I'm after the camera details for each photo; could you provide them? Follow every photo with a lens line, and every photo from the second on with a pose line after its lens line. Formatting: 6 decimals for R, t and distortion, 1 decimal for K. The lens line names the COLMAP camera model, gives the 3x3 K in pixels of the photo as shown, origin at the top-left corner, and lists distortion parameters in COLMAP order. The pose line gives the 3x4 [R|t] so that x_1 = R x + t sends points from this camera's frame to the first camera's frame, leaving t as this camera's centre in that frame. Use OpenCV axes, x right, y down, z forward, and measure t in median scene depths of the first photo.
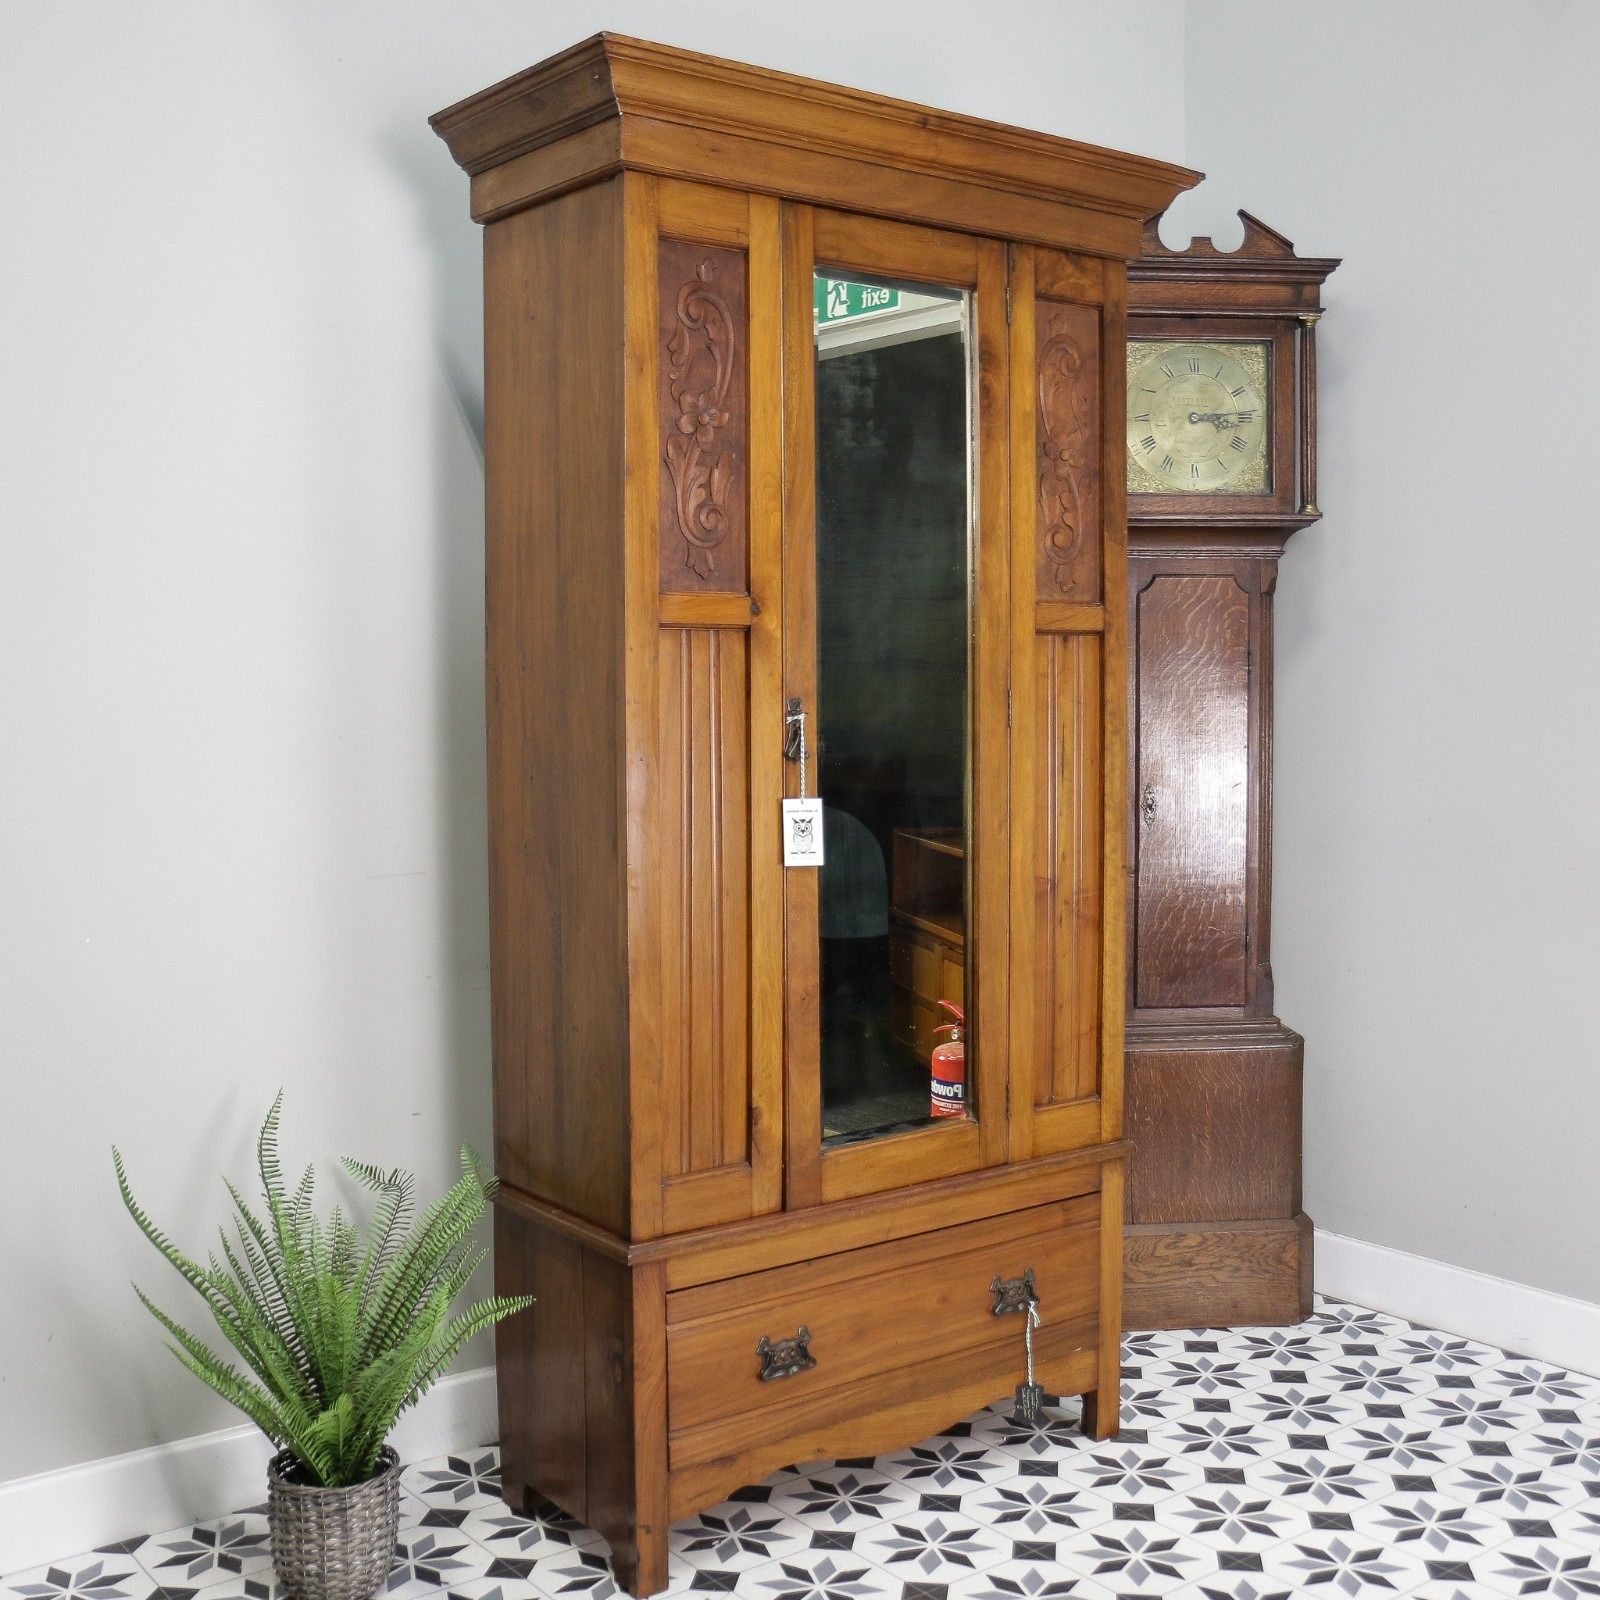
lens RADIAL K [[1890.6, 0, 808.7], [0, 1890.6, 794.4], [0, 0, 1]] dist [-0.064286, 0.000000]
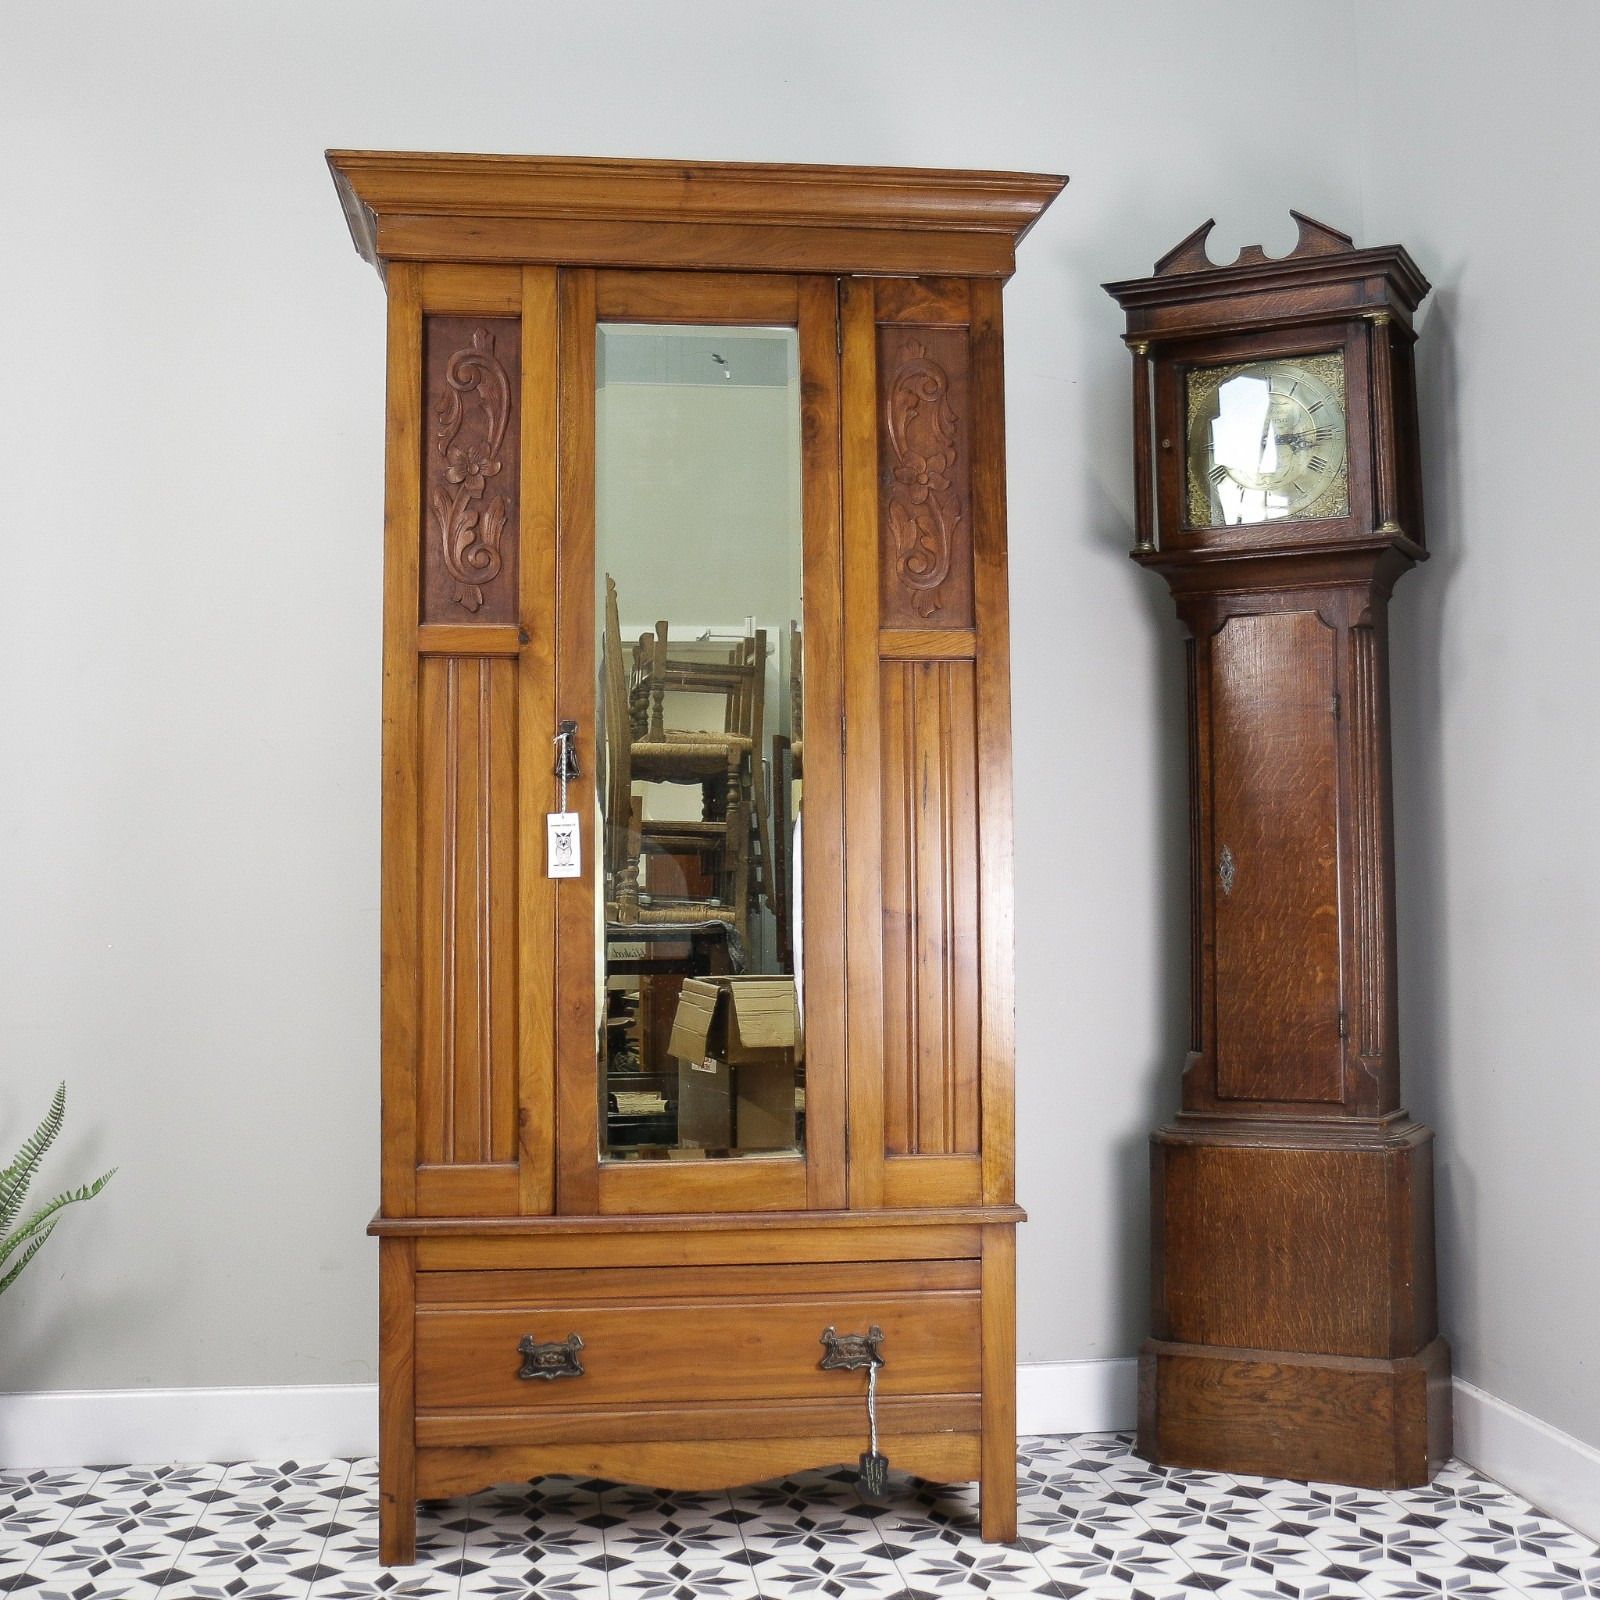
lens RADIAL K [[2026.2, 0, 795.1], [0, 2026.2, 768.2], [0, 0, 1]] dist [-0.059627, 0.000000]
pose [[0.861527, -0.033675, -0.506595, 0.658327], [-0.029435, 0.992807, -0.116054, 0.101041], [0.506859, 0.114895, 0.854338, 0.092948]]
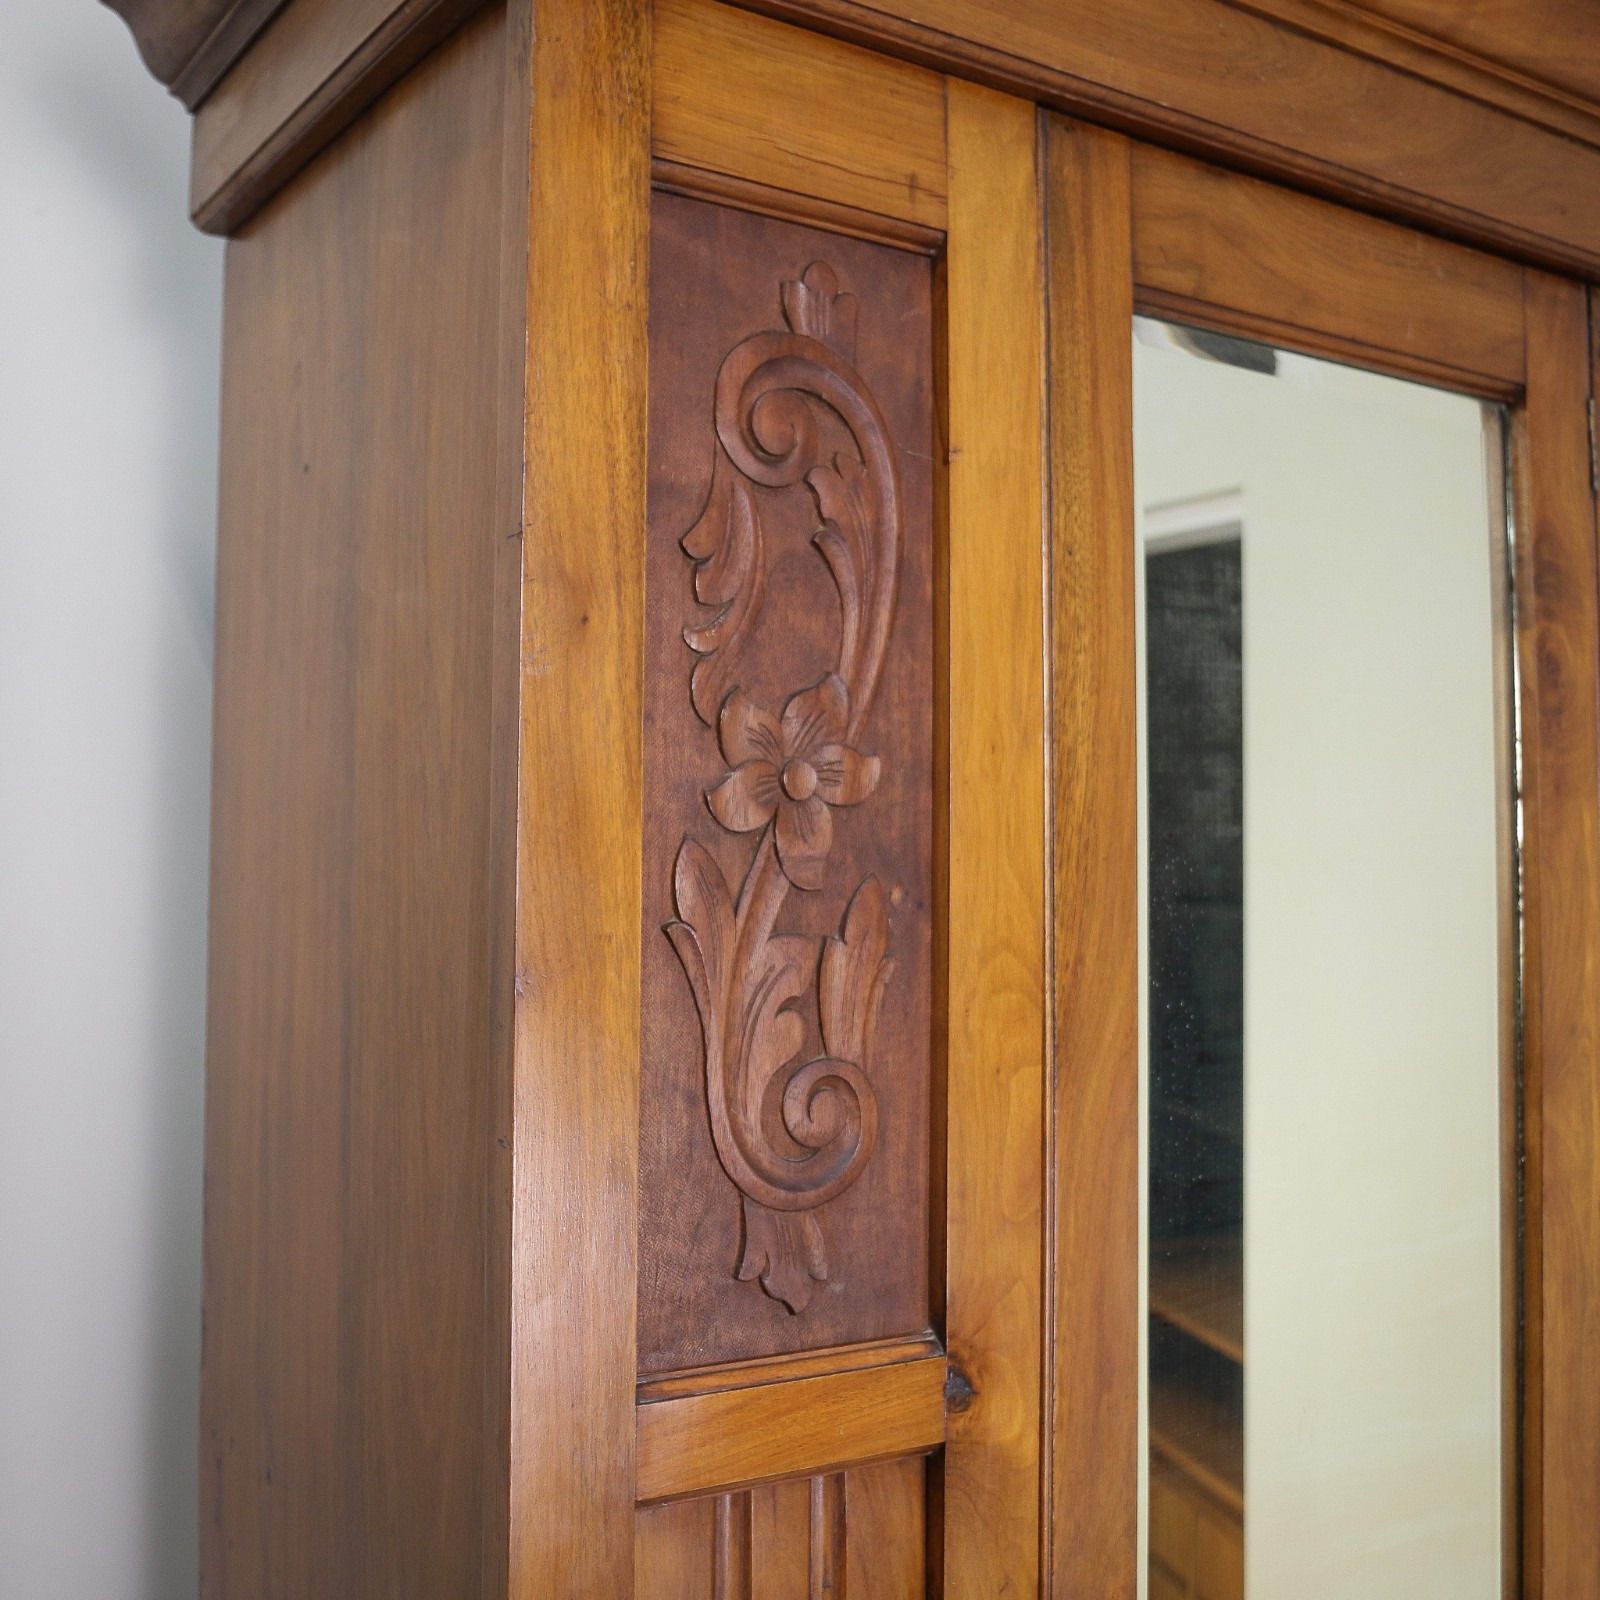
lens RADIAL K [[1836.7, 0, 770.5], [0, 1836.7, 808.6], [0, 0, 1]] dist [-0.064504, 0.000000]
pose [[0.997763, 0.005798, -0.066600, -0.038010], [-0.012744, 0.994460, -0.104342, -0.153245], [0.065626, 0.104957, 0.992309, 0.661907]]
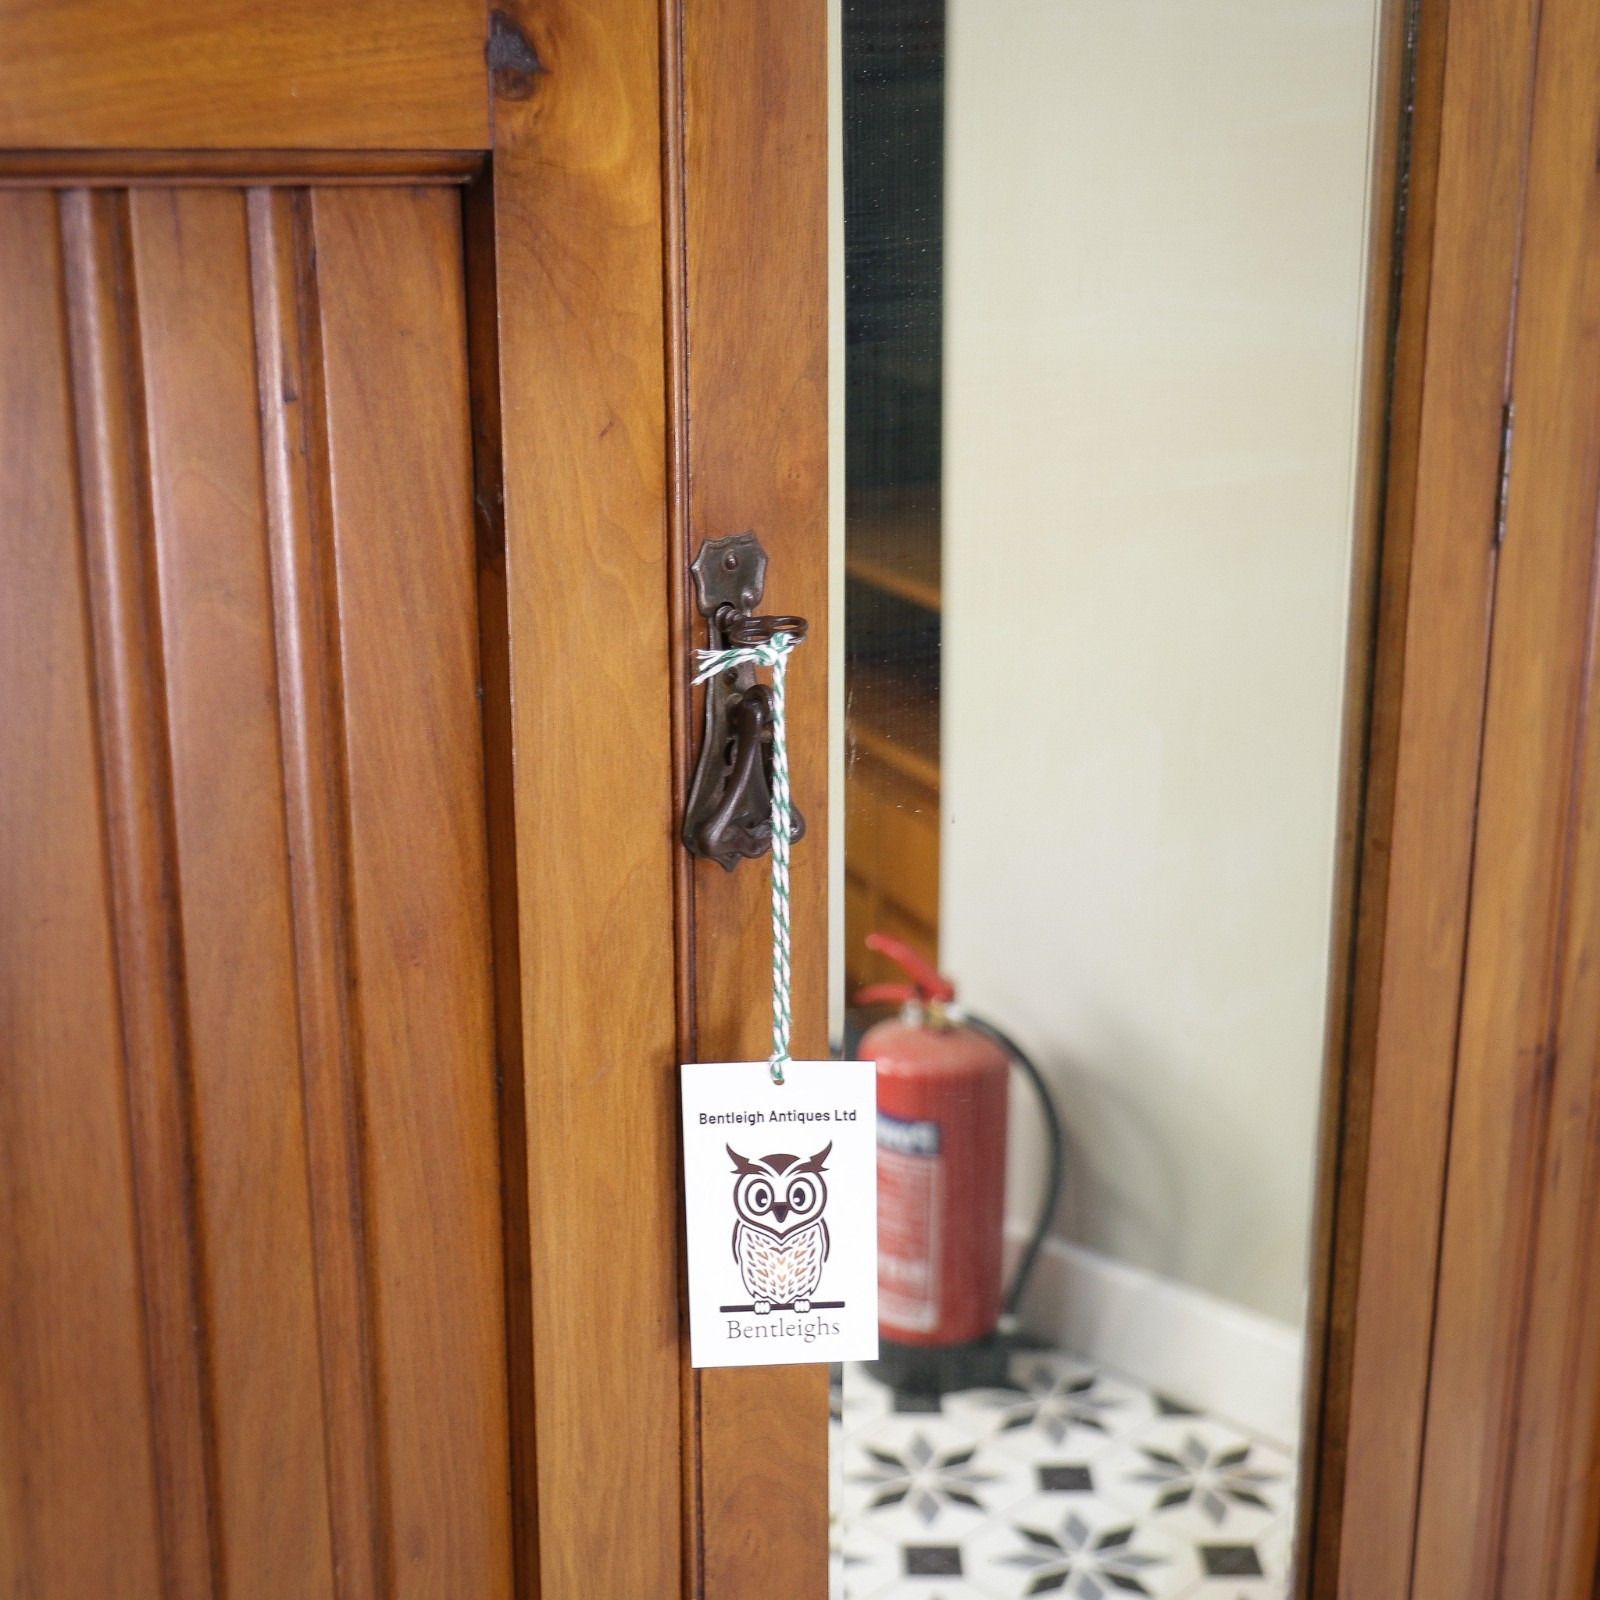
lens RADIAL K [[2231.7, 0, 680.2], [0, 2231.7, 846.5], [0, 0, 1]] dist [-0.059174, 0.000000]
pose [[0.997064, -0.031117, 0.069963, -0.028294], [0.014248, 0.973141, 0.229769, -0.070751], [-0.075233, -0.228098, 0.970727, 0.751740]]
